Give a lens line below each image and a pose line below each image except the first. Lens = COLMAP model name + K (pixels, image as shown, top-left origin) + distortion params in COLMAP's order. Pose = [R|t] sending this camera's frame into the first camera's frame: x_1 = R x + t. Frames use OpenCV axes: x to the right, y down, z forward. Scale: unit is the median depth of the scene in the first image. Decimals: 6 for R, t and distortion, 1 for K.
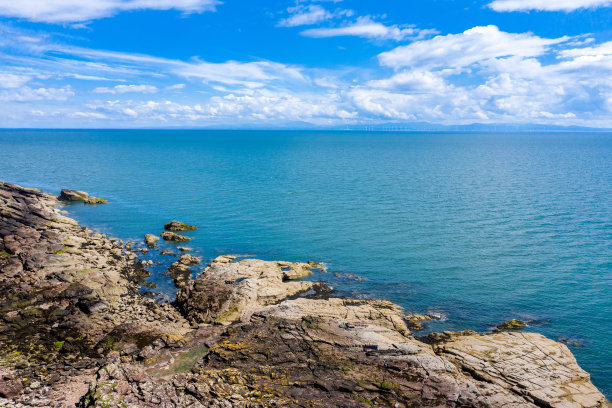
lens RADIAL K [[483.9, 0, 306.0], [0, 483.9, 204.0], [0, 0, 1]] dist [-0.006960, -0.001000]
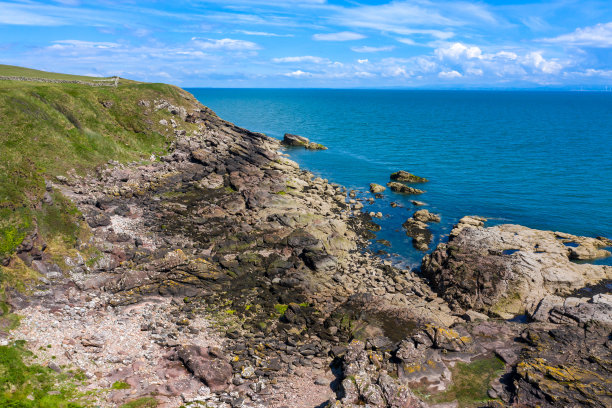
lens RADIAL K [[483.9, 0, 306.0], [0, 483.9, 204.0], [0, 0, 1]] dist [-0.006960, -0.001000]
pose [[0.912730, 0.094898, -0.397388, -0.151312], [-0.063076, 0.993719, 0.092431, 0.046670], [0.403664, -0.059299, 0.912984, 0.269594]]
